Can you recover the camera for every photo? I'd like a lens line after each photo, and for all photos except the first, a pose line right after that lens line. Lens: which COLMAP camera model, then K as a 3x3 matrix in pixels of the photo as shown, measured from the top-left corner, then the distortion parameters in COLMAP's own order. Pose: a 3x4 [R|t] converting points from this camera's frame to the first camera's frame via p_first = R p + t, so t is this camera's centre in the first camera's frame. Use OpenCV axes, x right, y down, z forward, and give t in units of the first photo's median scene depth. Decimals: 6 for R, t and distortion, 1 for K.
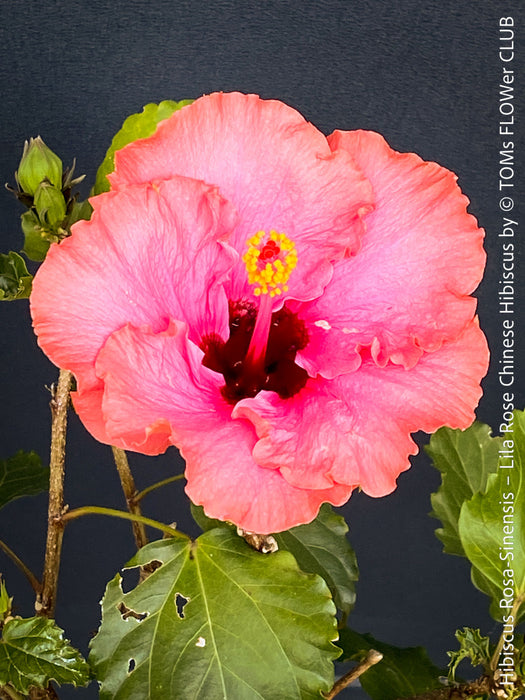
lens RADIAL K [[1855.6, 0, 262.5], [0, 1855.6, 350.0], [0, 0, 1]] dist [0.067908, 1.845829]
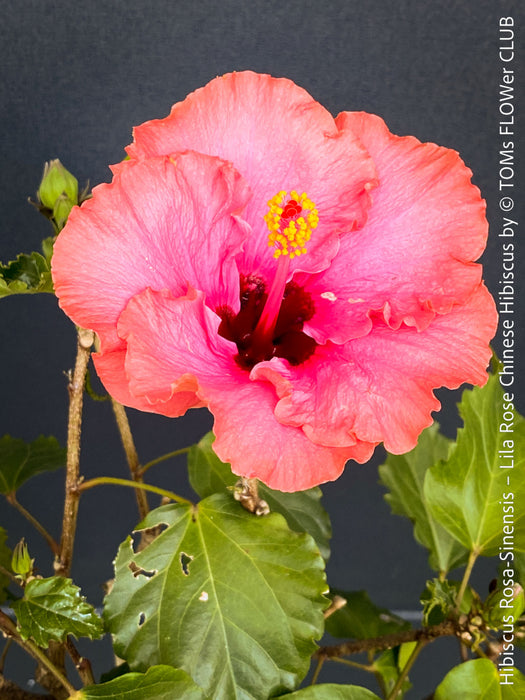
lens RADIAL K [[1155.4, 0, 264.0], [0, 1155.4, 335.8], [0, 0, 1]] dist [0.147475, -0.260073]
pose [[0.998178, -0.006075, 0.060029, -0.045275], [0.009066, 0.998724, -0.049677, 0.042282], [-0.059650, 0.050131, 0.996960, 0.347205]]
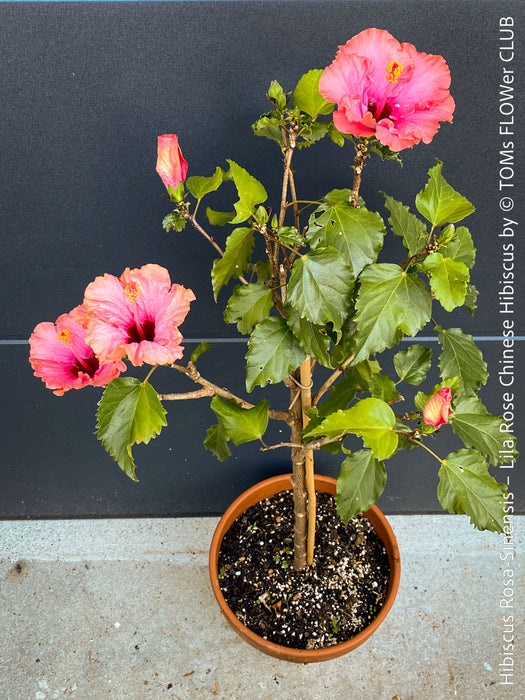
lens RADIAL K [[732.2, 0, 262.5], [0, 732.2, 350.0], [0, 0, 1]] dist [0.122155, -0.388630]
pose [[0.996020, -0.024262, 0.085759, -0.327583], [0.022218, 0.999448, 0.024713, 0.380999], [-0.086311, -0.022709, 0.996009, -0.276898]]
